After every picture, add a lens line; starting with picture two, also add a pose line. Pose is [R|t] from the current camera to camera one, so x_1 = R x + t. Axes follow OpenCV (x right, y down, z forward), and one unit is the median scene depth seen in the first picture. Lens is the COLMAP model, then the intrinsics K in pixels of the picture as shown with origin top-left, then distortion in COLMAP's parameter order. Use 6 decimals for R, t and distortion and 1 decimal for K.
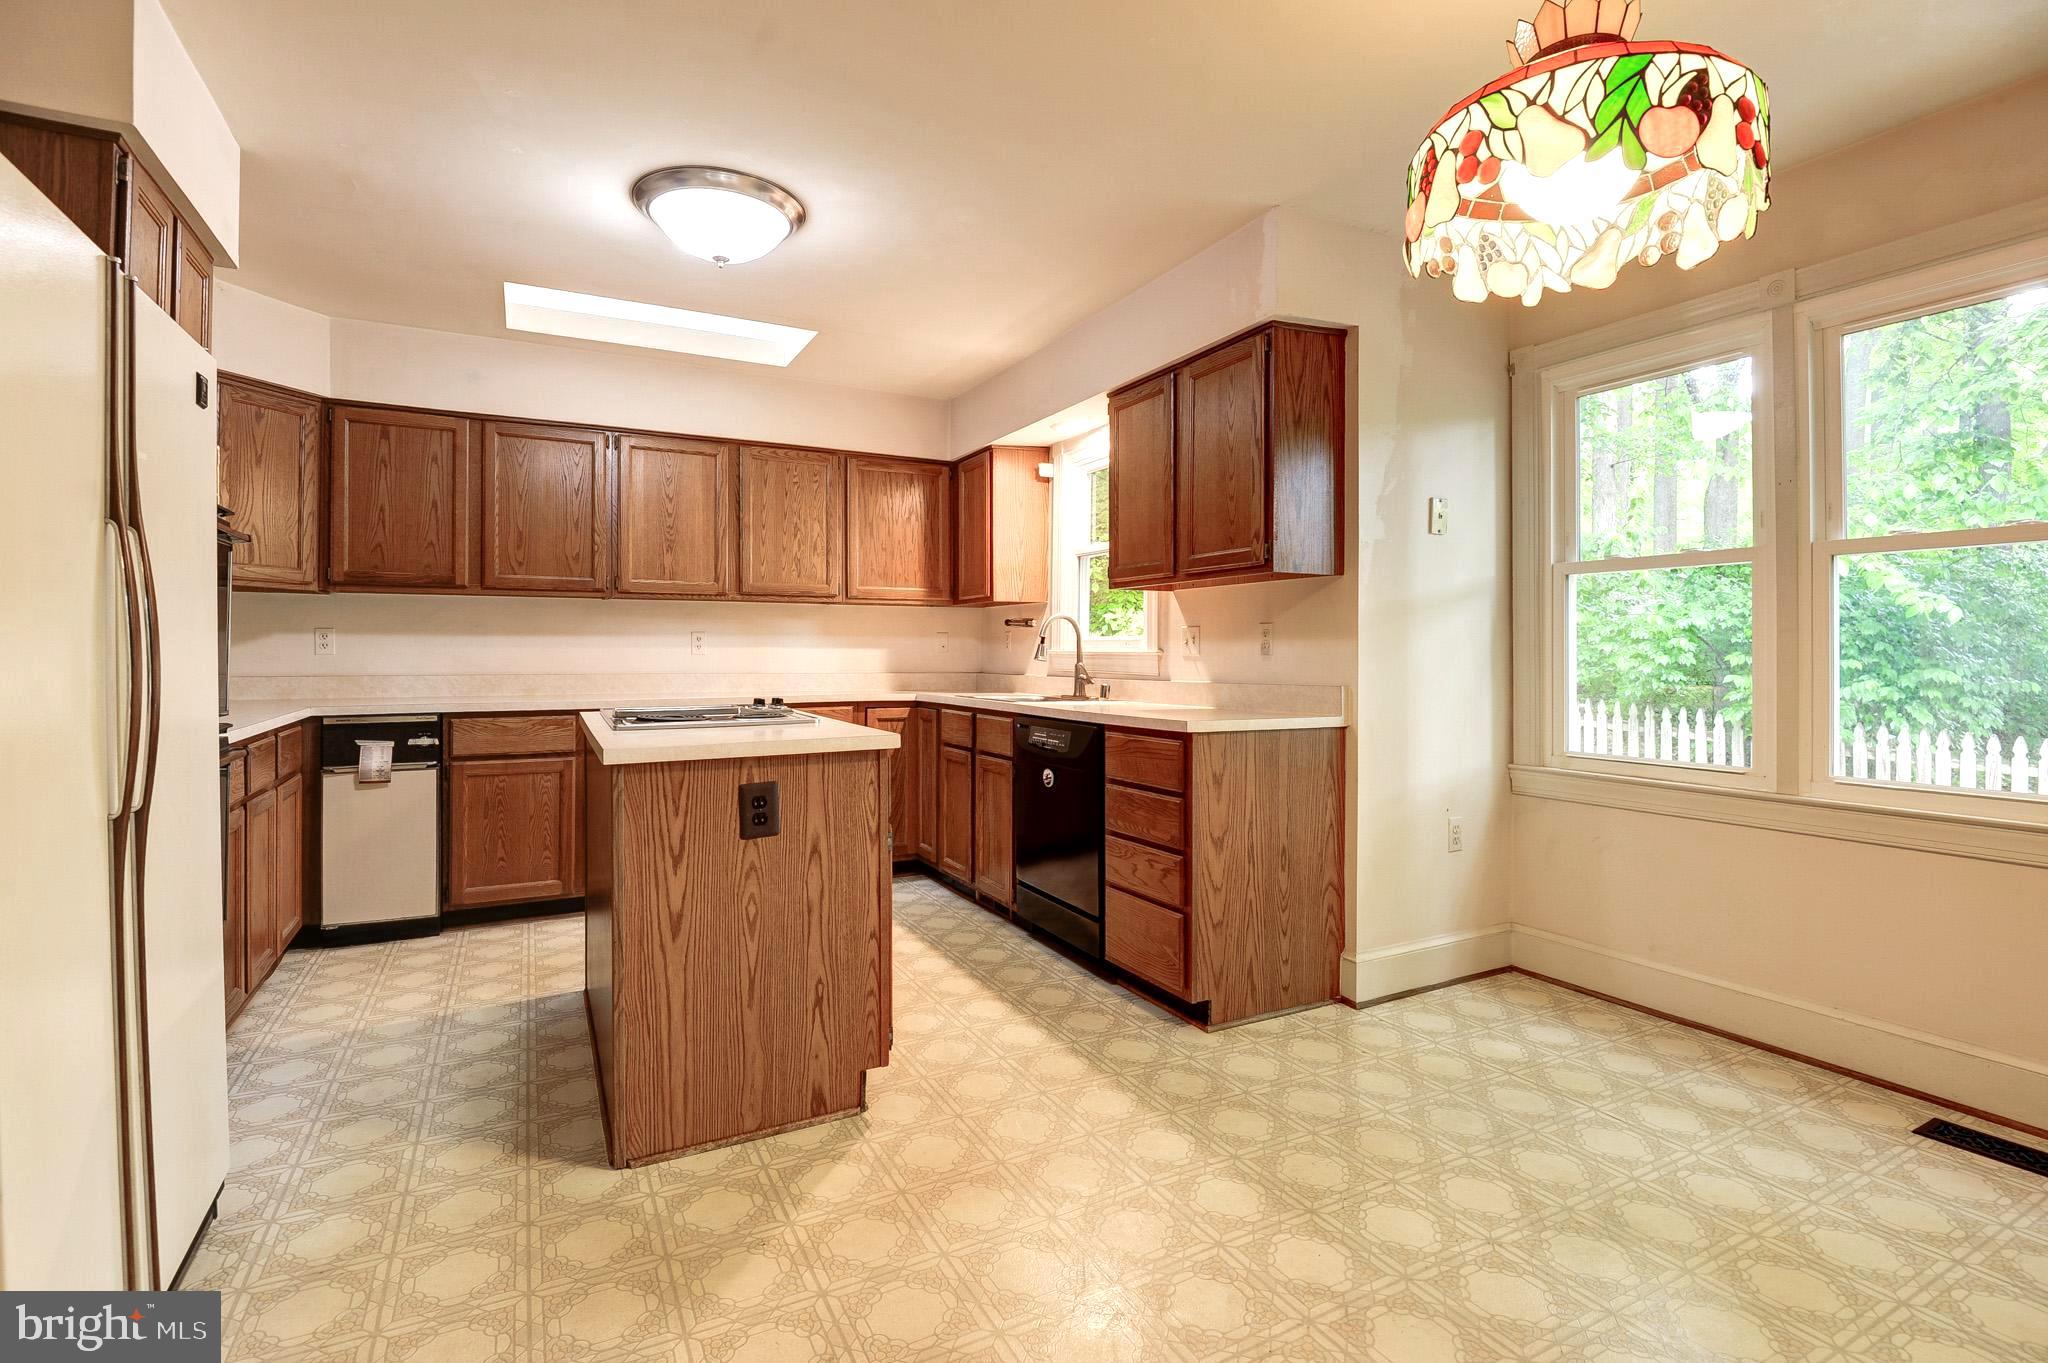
lens RADIAL K [[984.0, 0, 1045.9], [0, 984.0, 648.7], [0, 0, 1]] dist [0.000472, -0.013032]
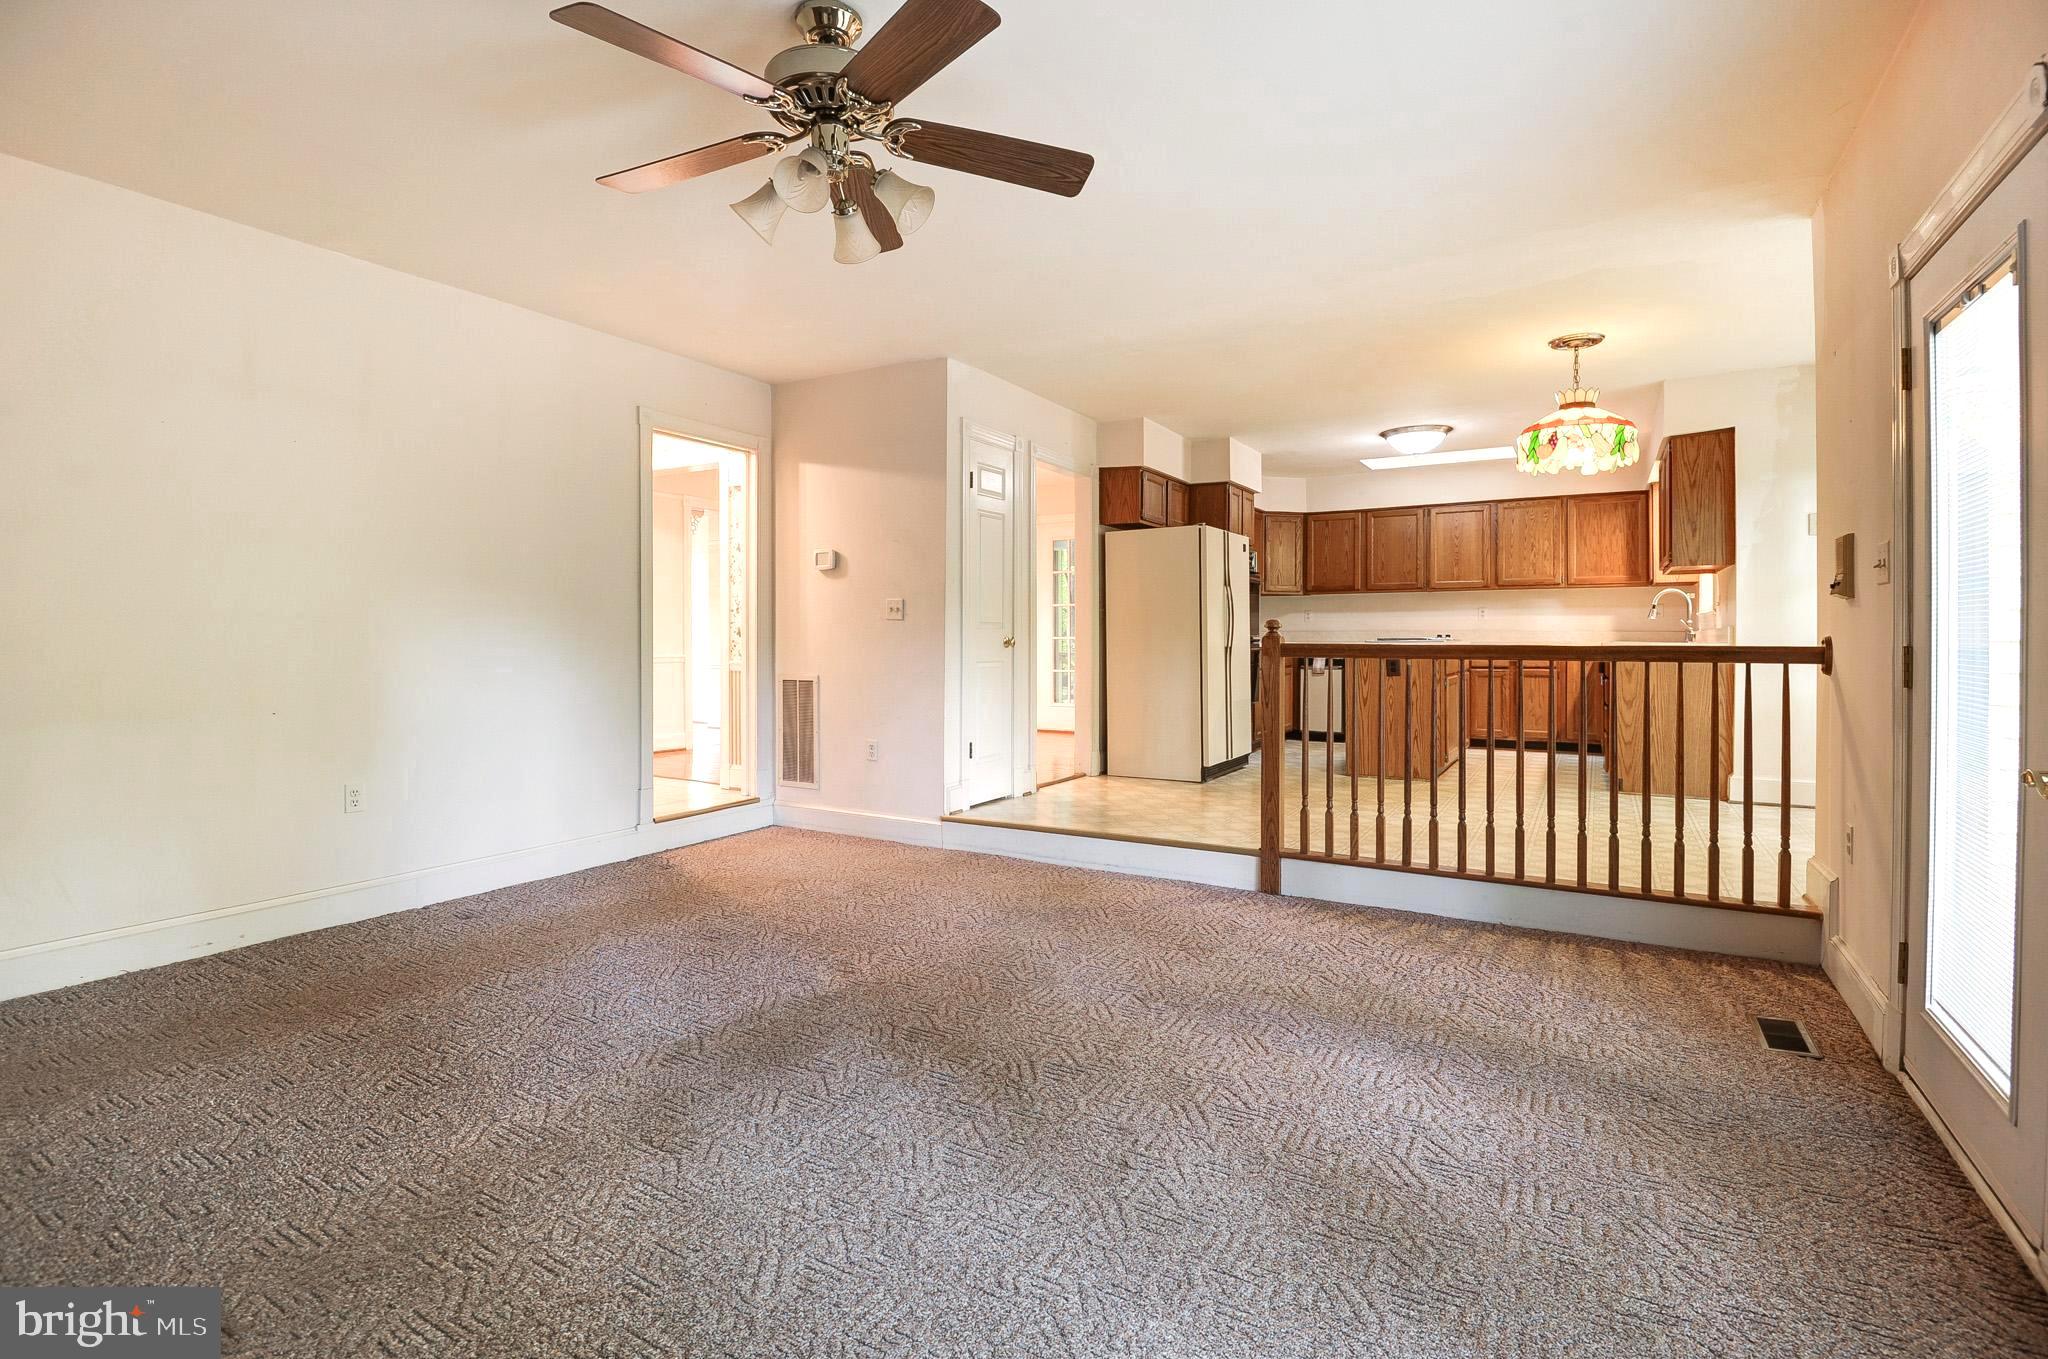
lens RADIAL K [[984.0, 0, 1029.4], [0, 984.0, 638.0], [0, 0, 1]] dist [0.000472, -0.013032]
pose [[0.541162, -0.002364, -0.840915, 0.837949], [0.006072, 0.999981, 0.001096, 0.036809], [0.840896, -0.005699, 0.541166, -0.786473]]
